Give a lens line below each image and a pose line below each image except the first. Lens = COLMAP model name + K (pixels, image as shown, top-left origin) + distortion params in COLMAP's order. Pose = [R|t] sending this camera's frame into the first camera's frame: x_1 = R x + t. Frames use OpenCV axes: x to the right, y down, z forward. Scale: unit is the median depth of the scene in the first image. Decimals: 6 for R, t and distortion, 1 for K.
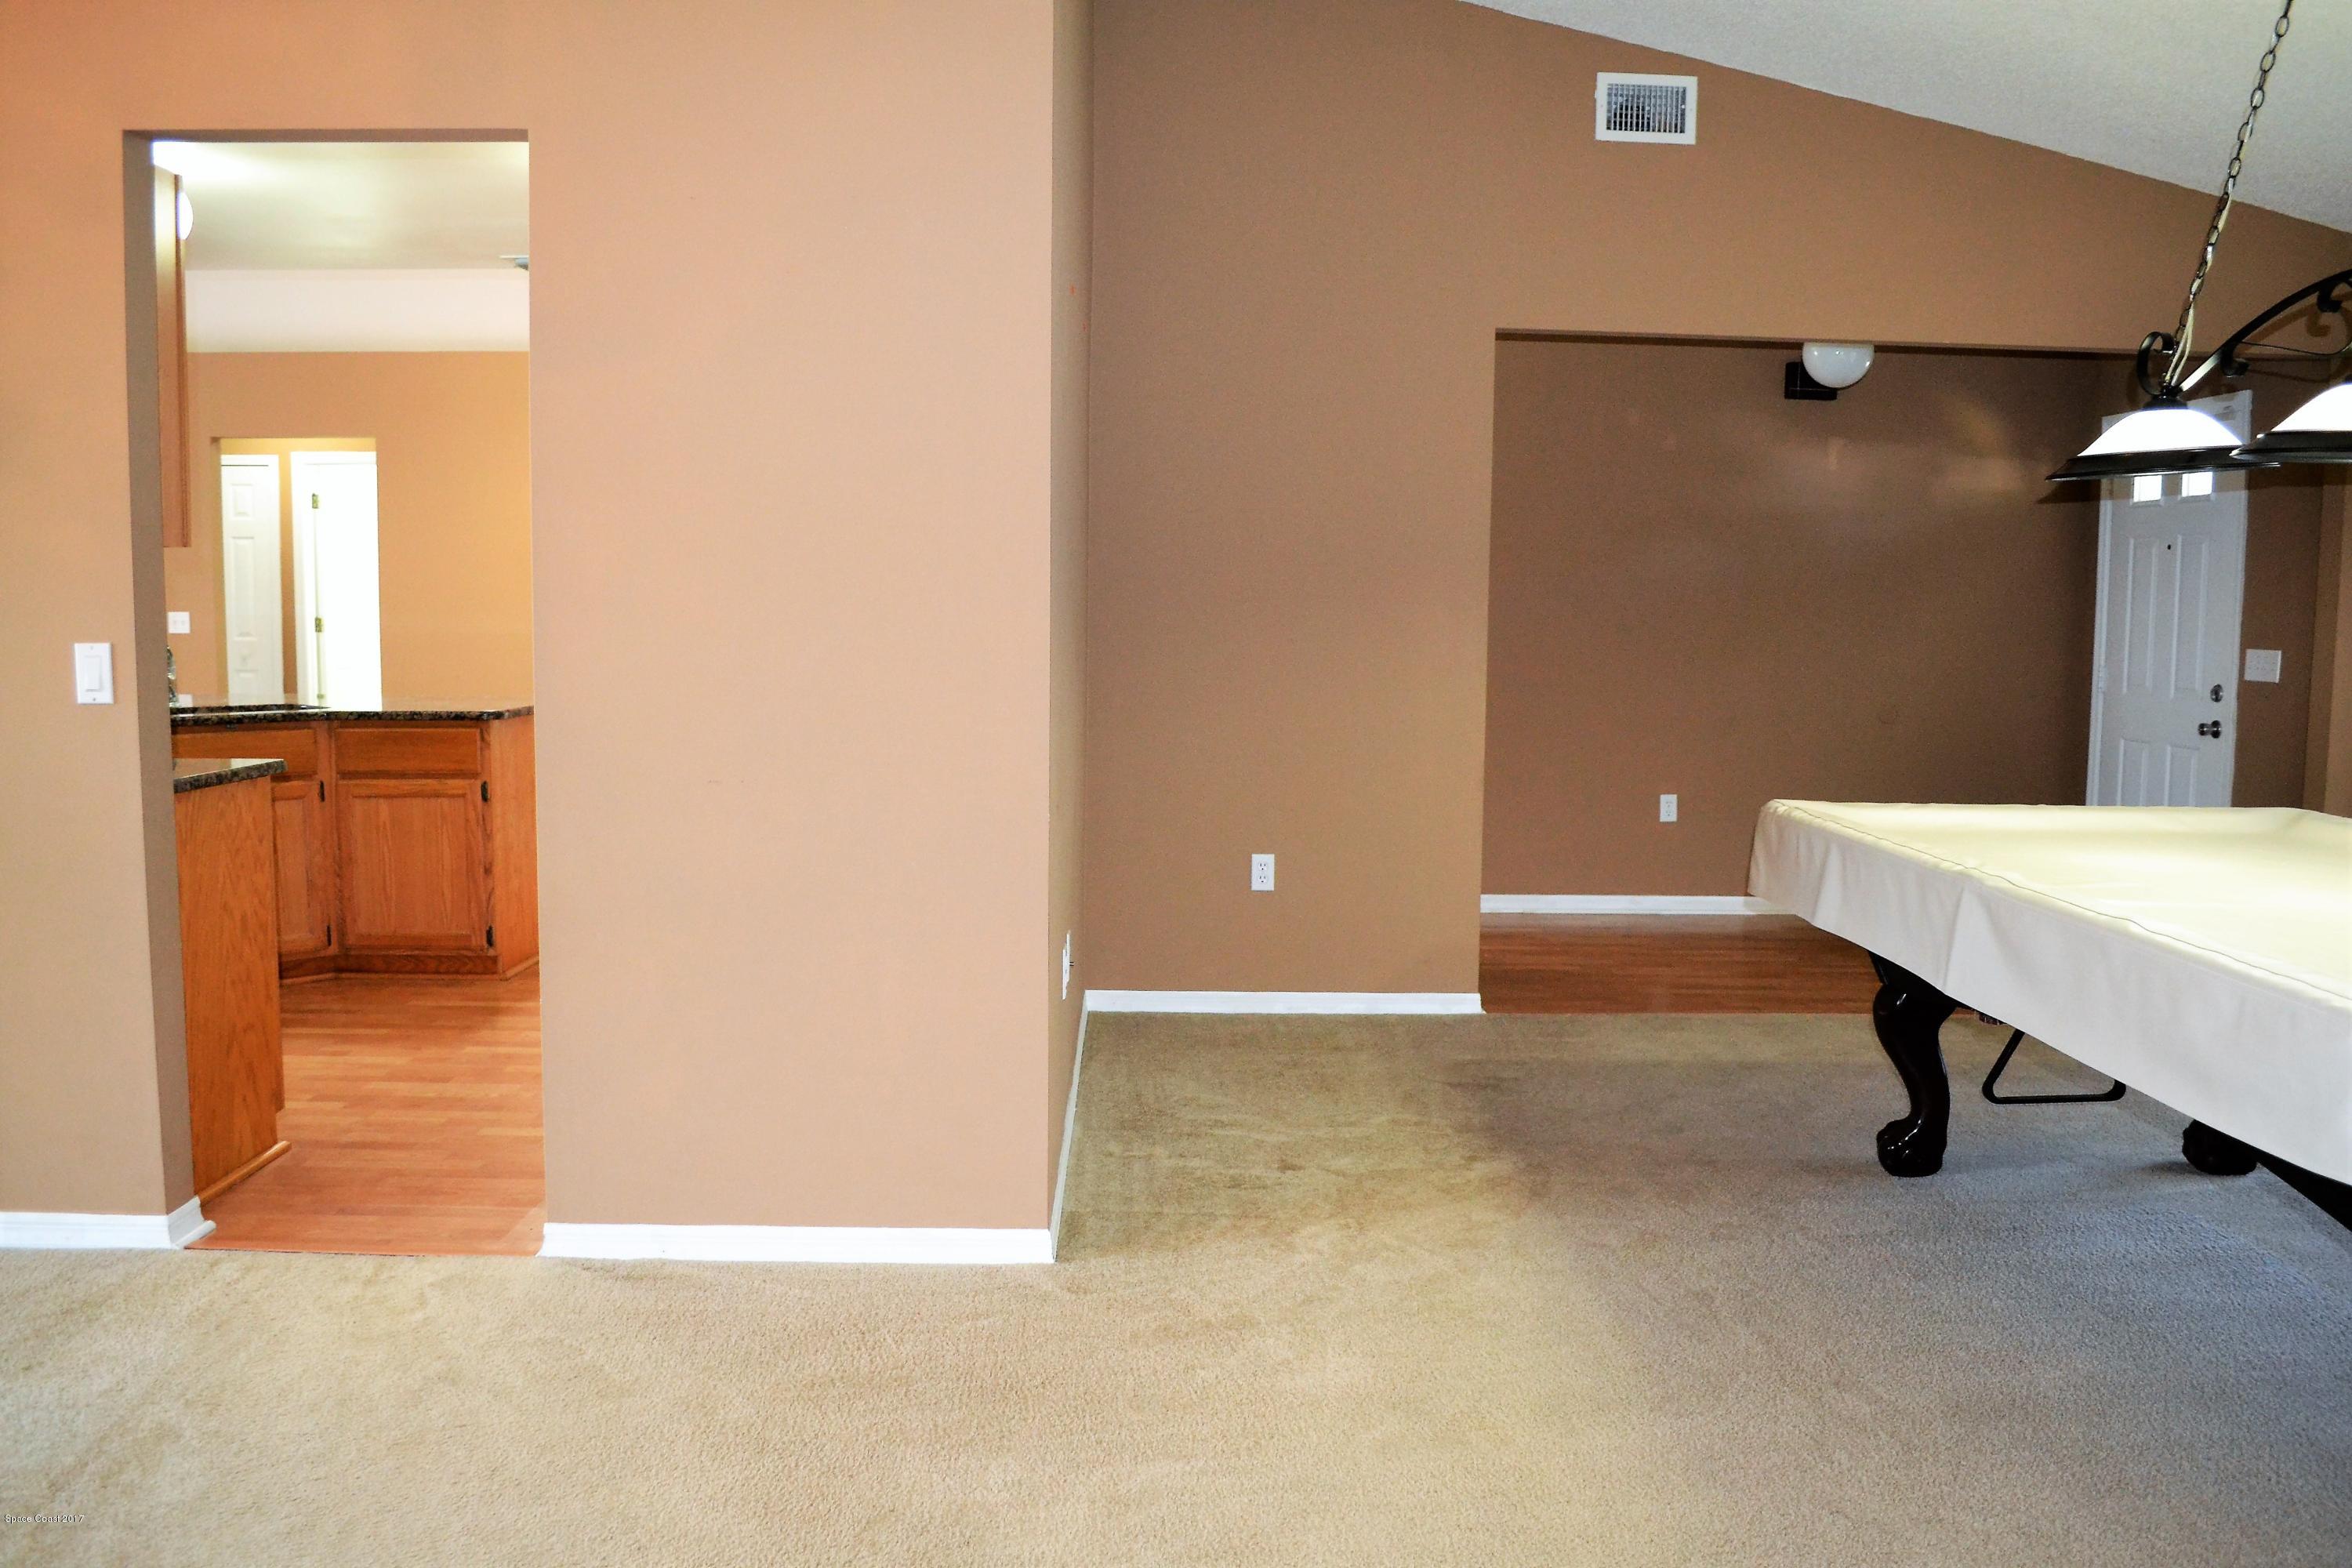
lens RADIAL K [[1902.9, 0, 1185.8], [0, 1902.9, 785.0], [0, 0, 1]] dist [-0.070051, -0.000775]
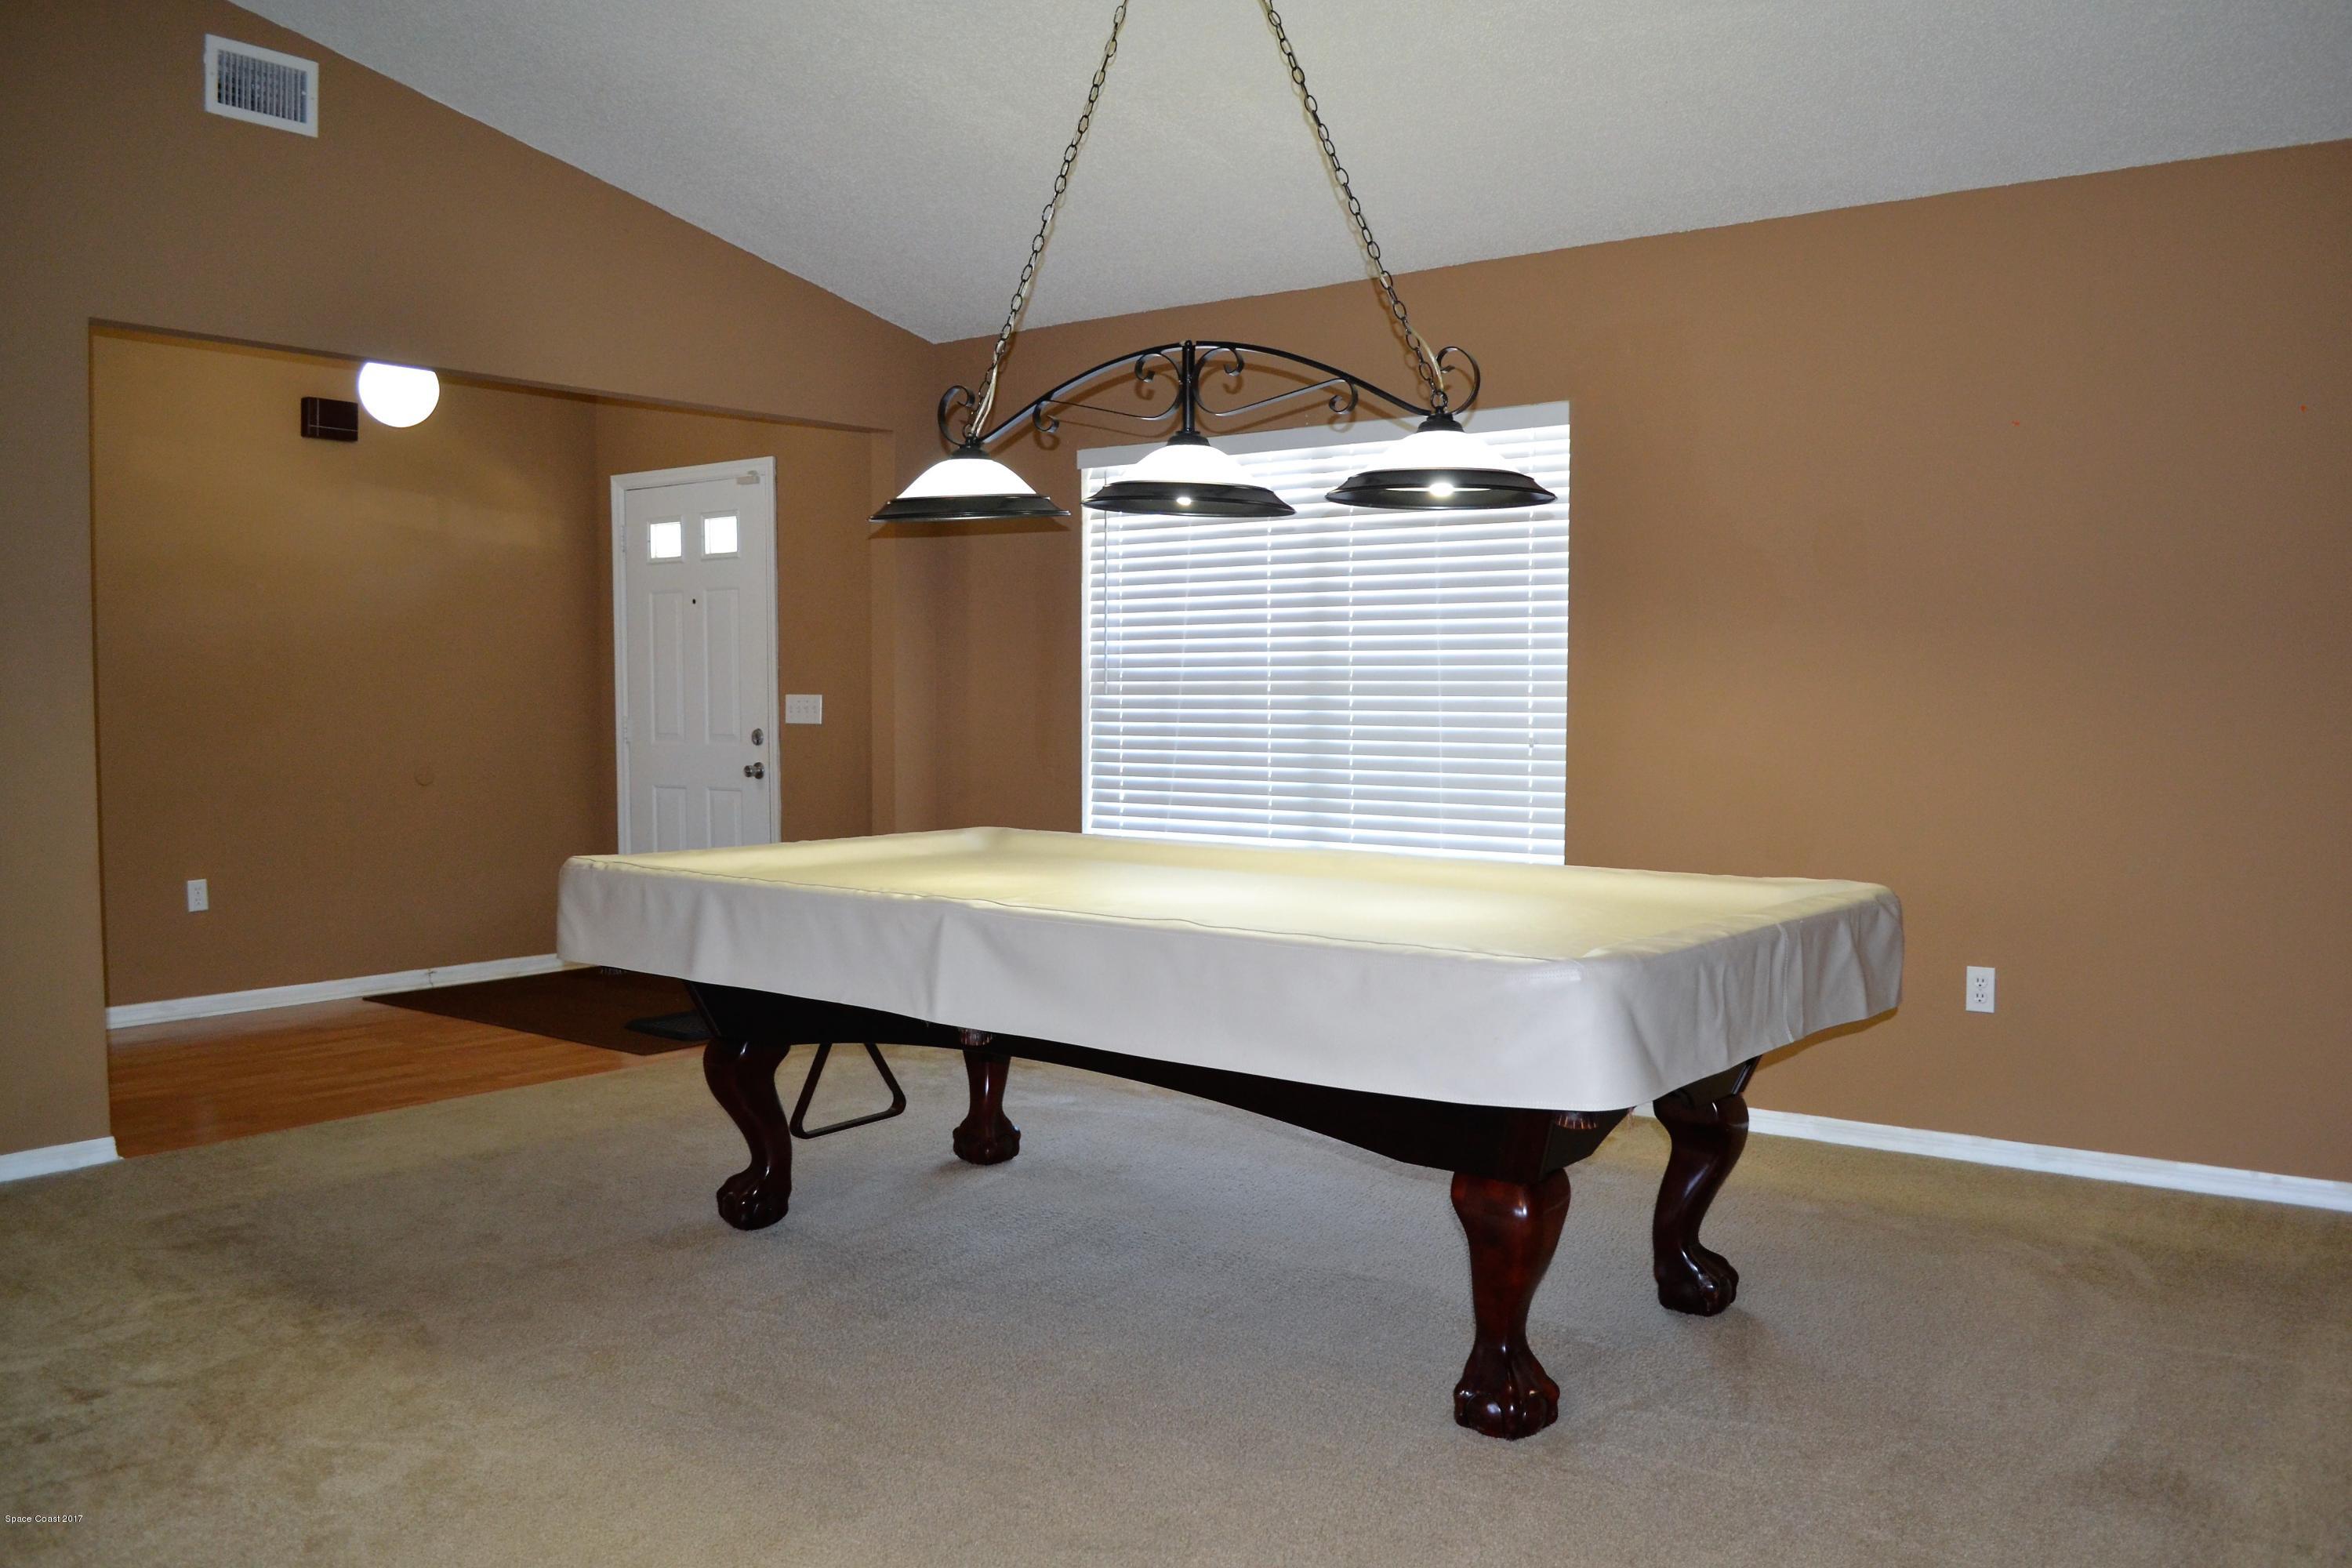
lens RADIAL K [[1902.9, 0, 1170.4], [0, 1902.9, 784.5], [0, 0, 1]] dist [-0.070051, -0.000775]
pose [[0.627967, -0.049688, 0.776652, -0.223392], [0.080080, 0.996788, -0.000977, -0.003068], [-0.774109, 0.062808, 0.629929, 0.194448]]
